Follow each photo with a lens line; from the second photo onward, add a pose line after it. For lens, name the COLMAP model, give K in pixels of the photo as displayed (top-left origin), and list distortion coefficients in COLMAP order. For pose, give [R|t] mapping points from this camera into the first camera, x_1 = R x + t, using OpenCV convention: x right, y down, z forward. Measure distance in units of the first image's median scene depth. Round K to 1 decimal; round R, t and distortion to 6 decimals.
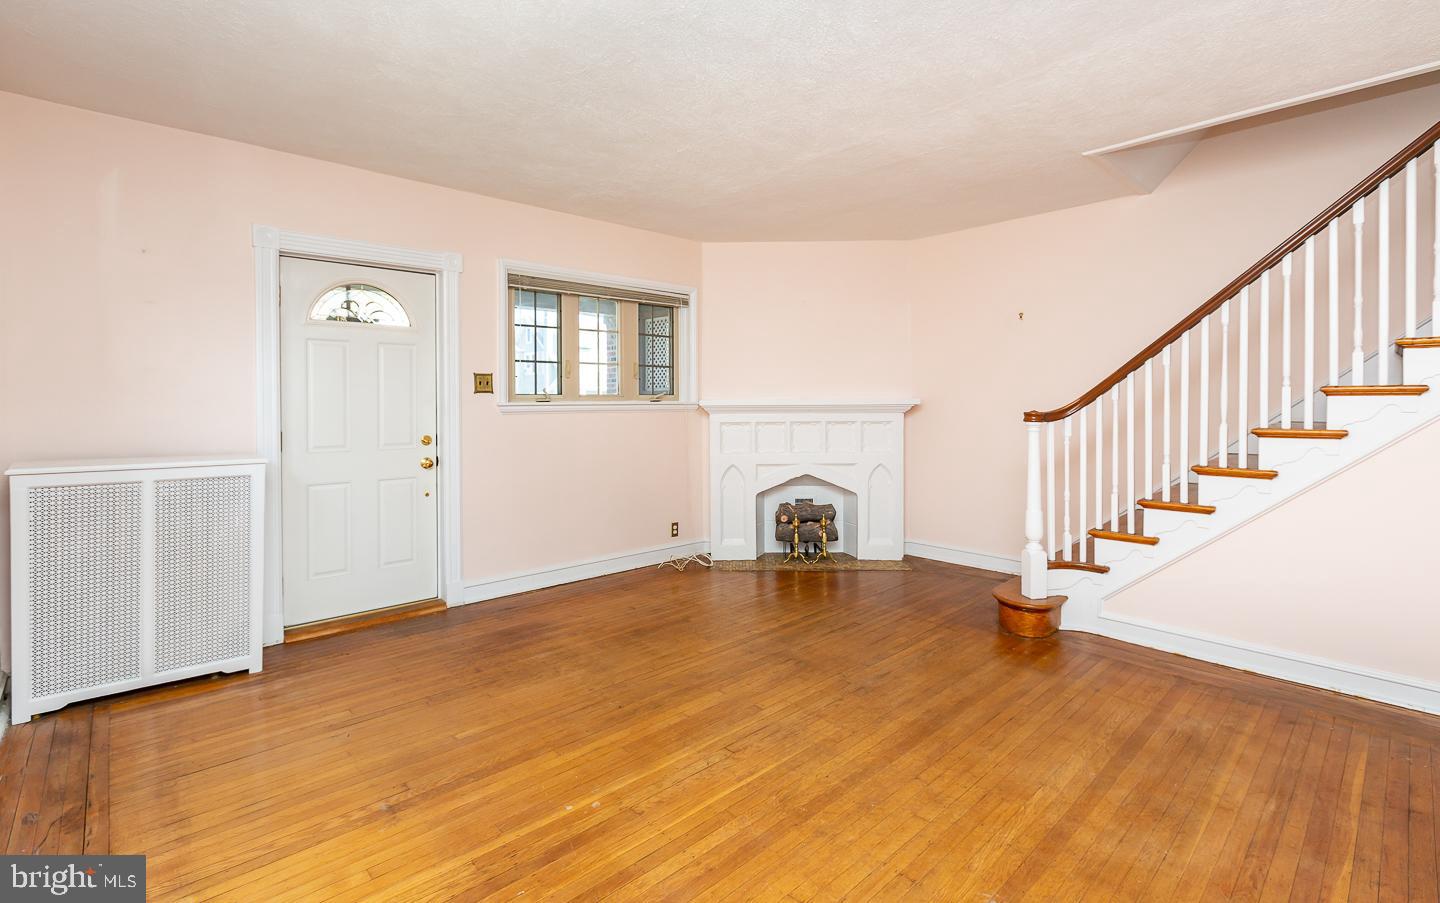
lens RADIAL K [[666.5, 0, 716.1], [0, 666.5, 408.4], [0, 0, 1]] dist [-0.000264, -0.000238]
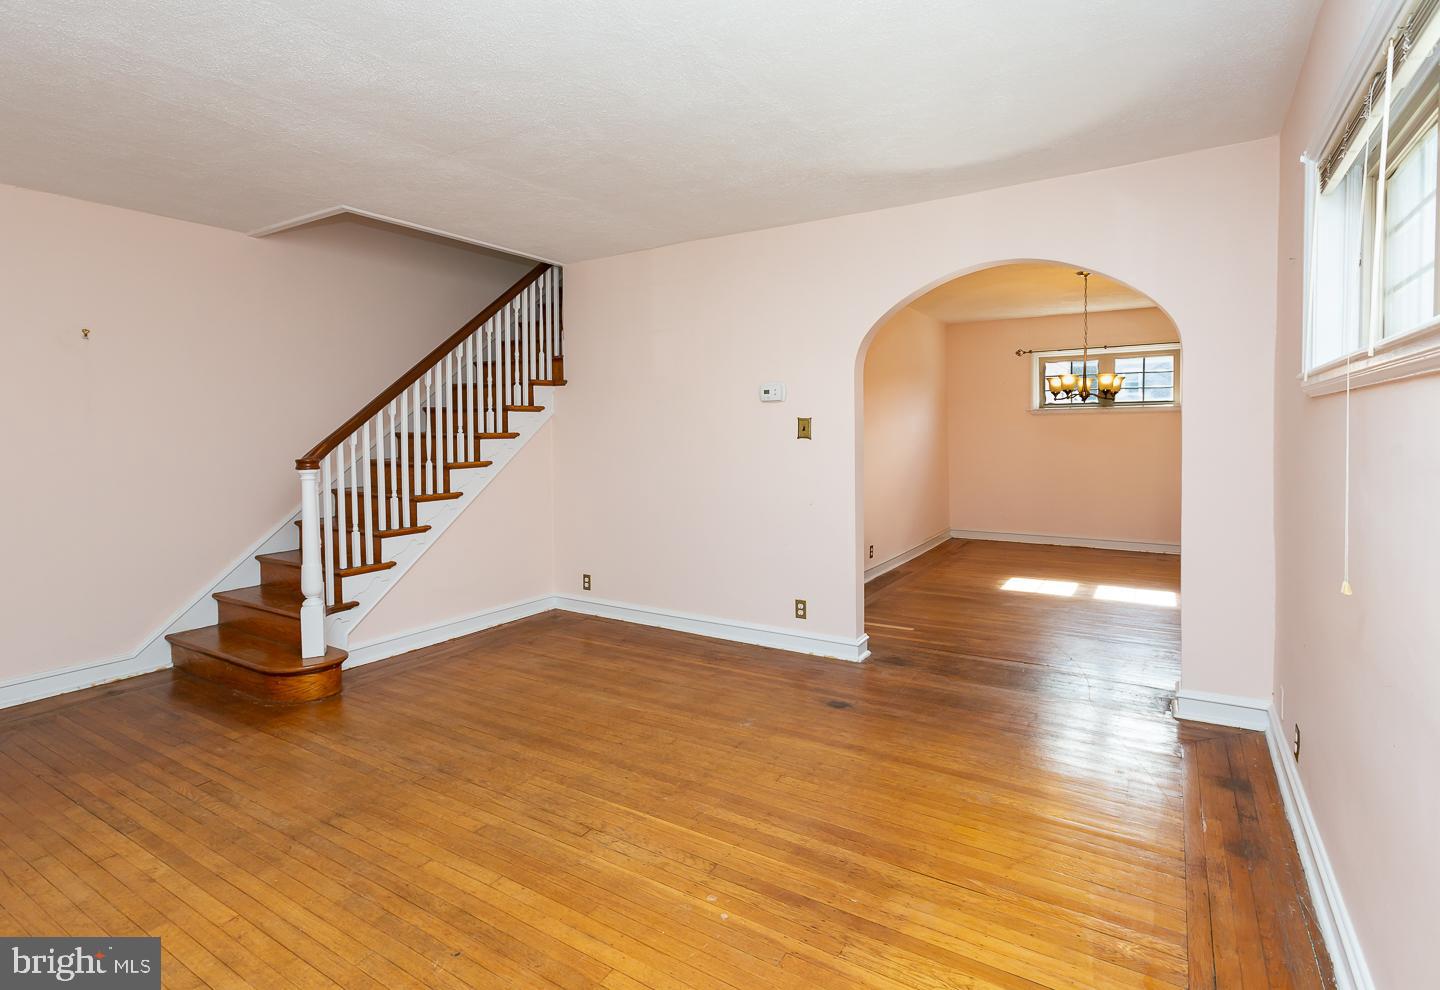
lens RADIAL K [[704.0, 0, 717.7], [0, 704.0, 444.1], [0, 0, 1]] dist [-0.000964, -0.000254]
pose [[-0.261537, -0.014187, 0.965089, -1.005432], [0.020563, 0.999583, 0.020267, -0.038033], [-0.964974, 0.025146, -0.261136, 1.124595]]
